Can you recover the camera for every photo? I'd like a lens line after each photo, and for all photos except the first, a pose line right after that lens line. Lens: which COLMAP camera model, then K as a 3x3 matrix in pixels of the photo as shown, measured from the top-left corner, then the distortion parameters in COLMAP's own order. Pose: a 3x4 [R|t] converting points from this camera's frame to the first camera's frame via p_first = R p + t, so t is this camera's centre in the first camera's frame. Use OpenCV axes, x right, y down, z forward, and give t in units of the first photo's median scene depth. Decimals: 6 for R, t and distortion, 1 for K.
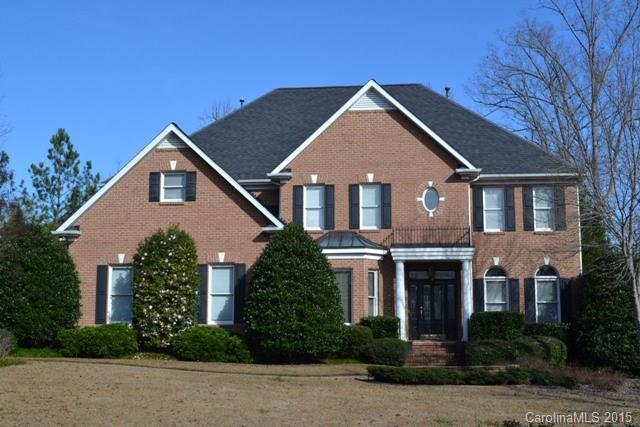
lens RADIAL K [[896.1, 0, 320.0], [0, 896.1, 213.5], [0, 0, 1]] dist [0.197671, -0.003198]
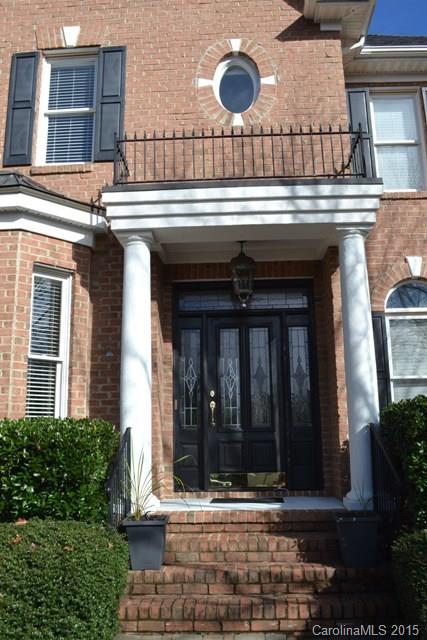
lens RADIAL K [[524.7, 0, 213.5], [0, 524.7, 320.0], [0, 0, 1]] dist [0.002056, -0.000659]
pose [[0.986302, 0.025105, 0.163026, 0.084238], [-0.012996, 0.997105, -0.074918, 0.093437], [-0.164435, 0.071773, 0.983773, 0.817118]]
